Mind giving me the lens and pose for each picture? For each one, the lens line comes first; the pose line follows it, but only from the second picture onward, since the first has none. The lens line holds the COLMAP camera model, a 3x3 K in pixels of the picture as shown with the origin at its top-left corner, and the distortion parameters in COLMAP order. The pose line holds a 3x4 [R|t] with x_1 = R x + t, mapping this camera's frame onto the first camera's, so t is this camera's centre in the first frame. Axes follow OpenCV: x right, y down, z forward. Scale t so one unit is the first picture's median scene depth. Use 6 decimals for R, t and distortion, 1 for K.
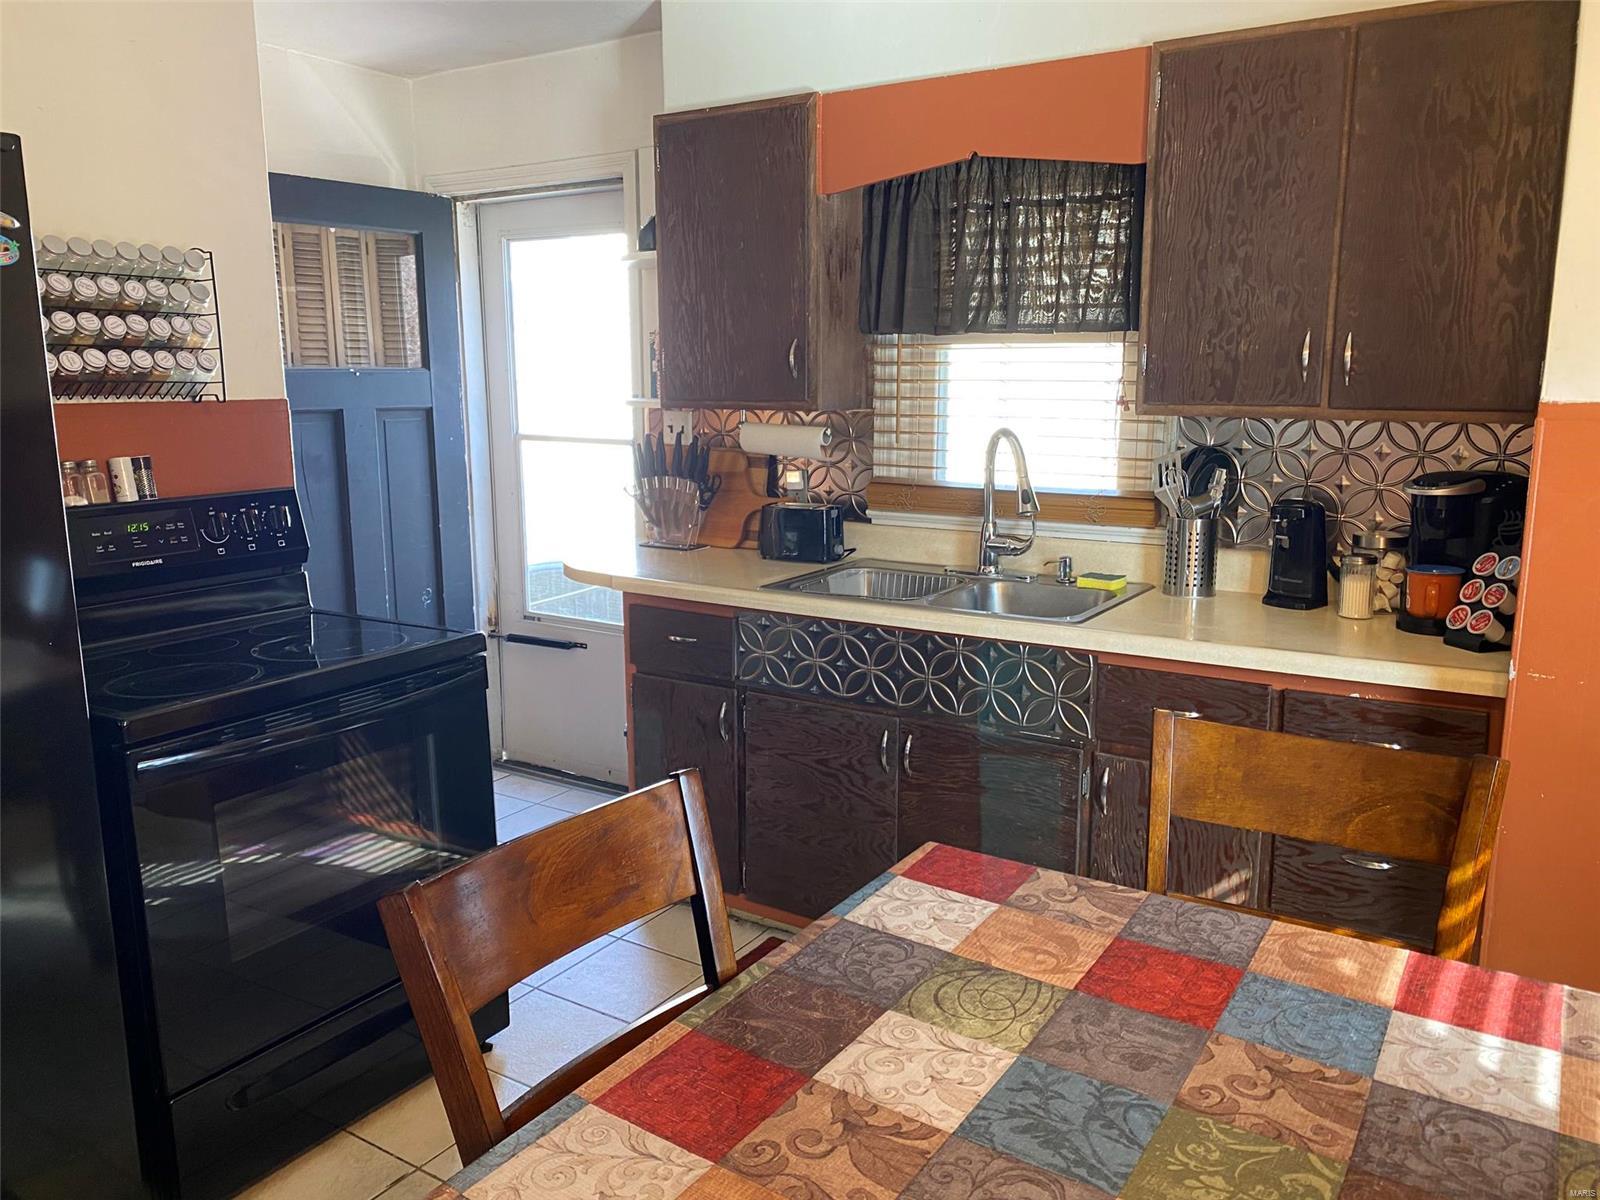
lens RADIAL K [[1218.2, 0, 788.2], [0, 1218.2, 600.9], [0, 0, 1]] dist [0.084708, -0.099708]
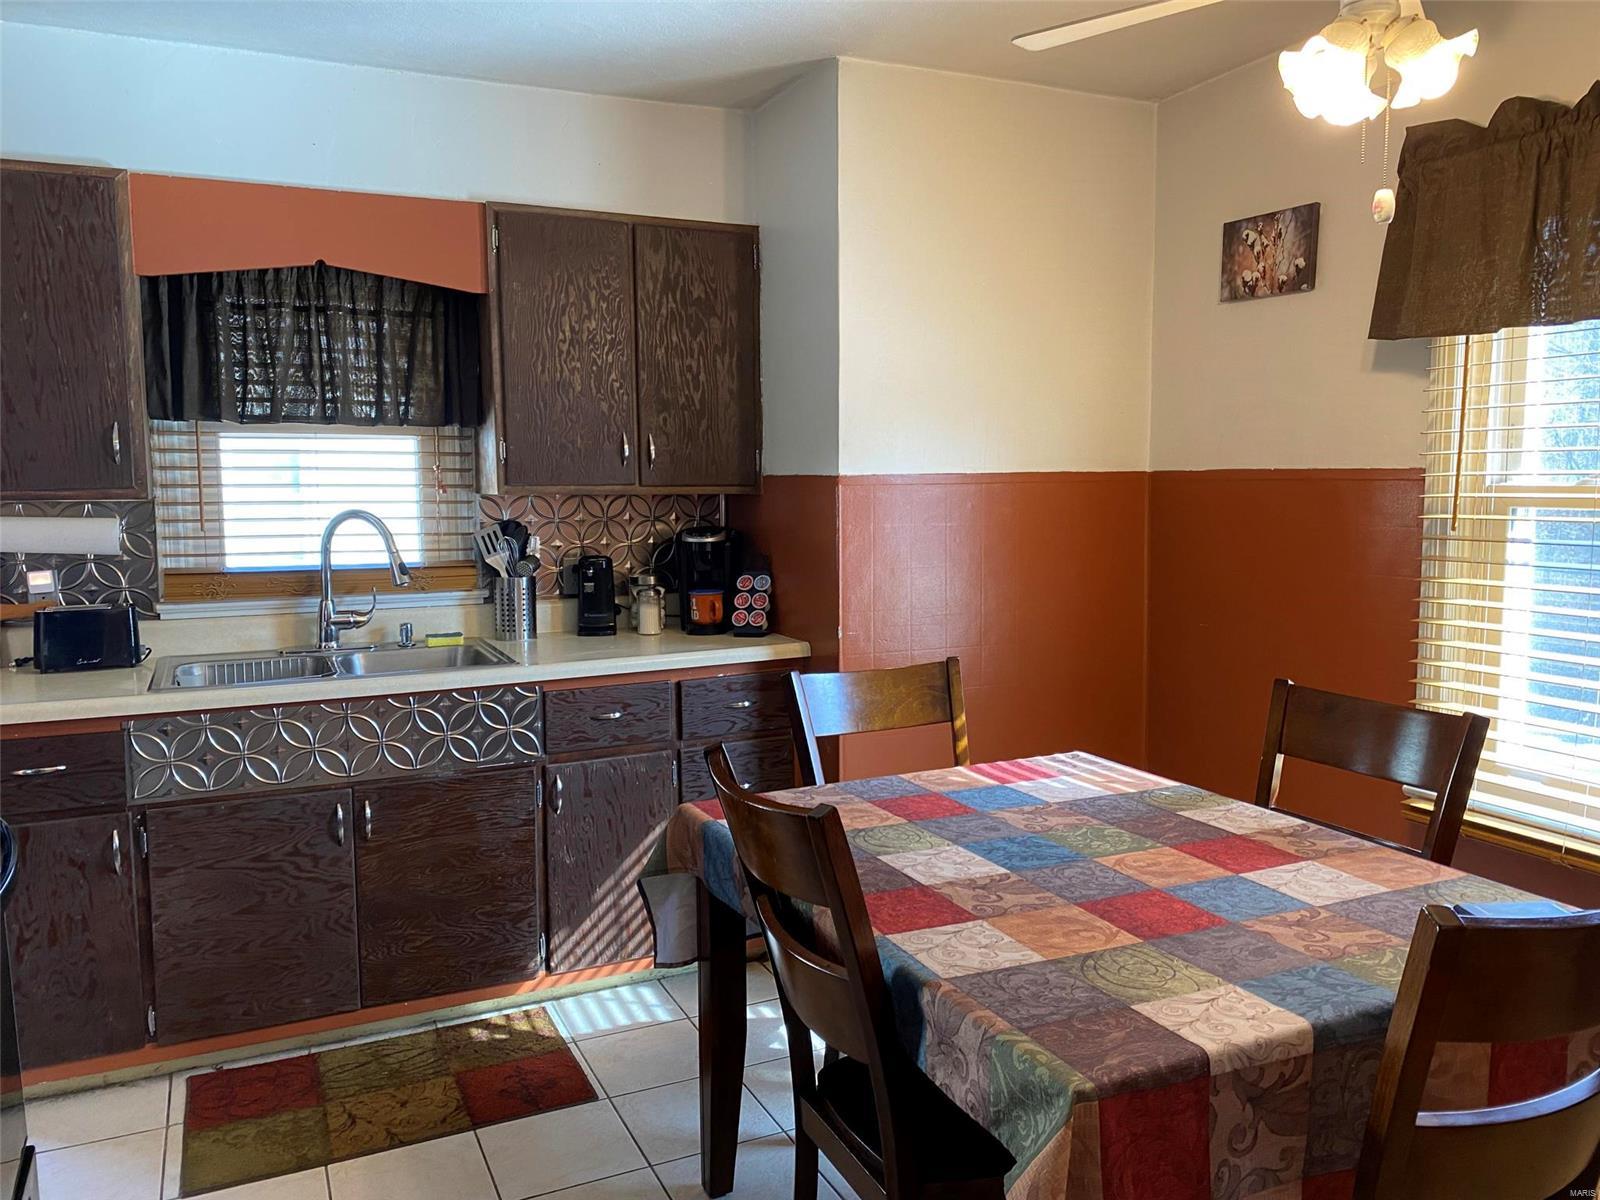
lens RADIAL K [[1218.2, 0, 801.3], [0, 1218.2, 591.3], [0, 0, 1]] dist [0.084708, -0.099708]
pose [[0.529336, -0.085127, 0.844131, -0.584264], [0.163847, 0.986480, -0.003263, -0.002062], [-0.832441, 0.140036, 0.536127, 0.103404]]
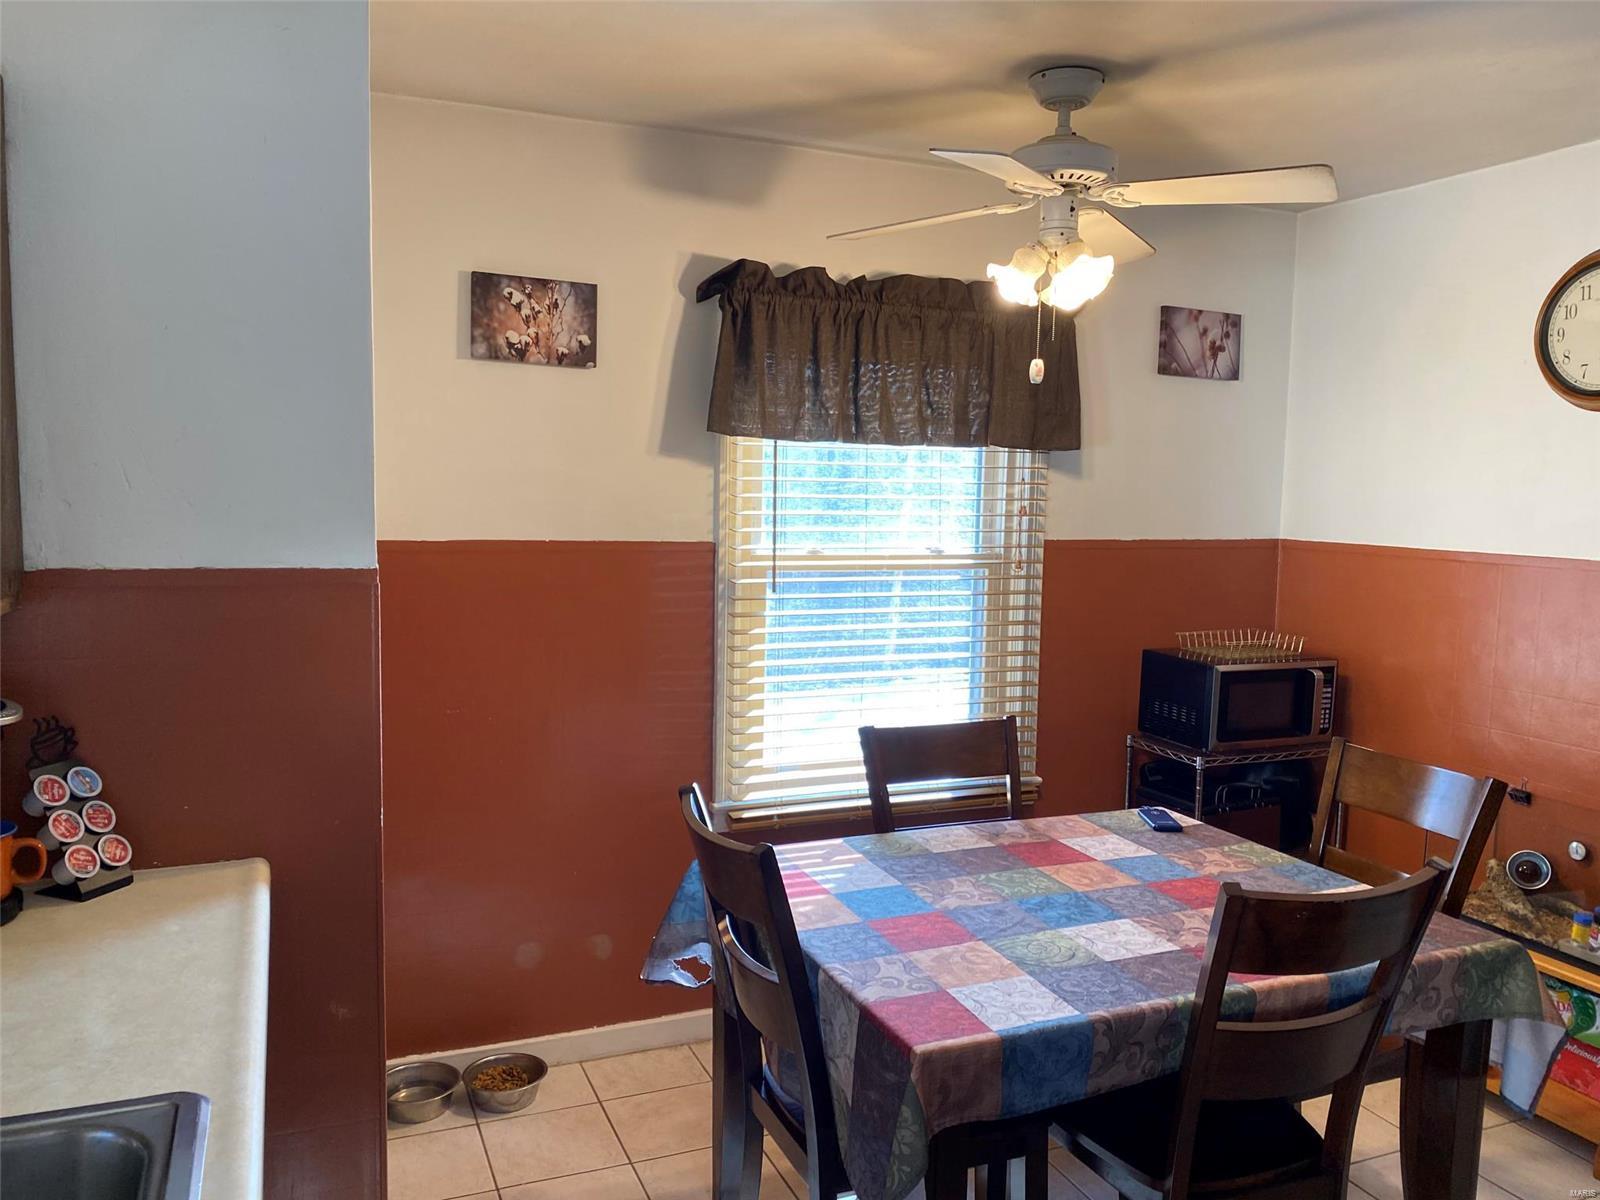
lens RADIAL K [[1218.2, 0, 777.3], [0, 1218.2, 642.6], [0, 0, 1]] dist [0.084708, -0.099708]
pose [[-0.828331, -0.087853, 0.553308, -0.189464], [0.081399, 0.958276, 0.274011, -0.244886], [-0.554294, 0.272011, -0.786618, 1.119586]]
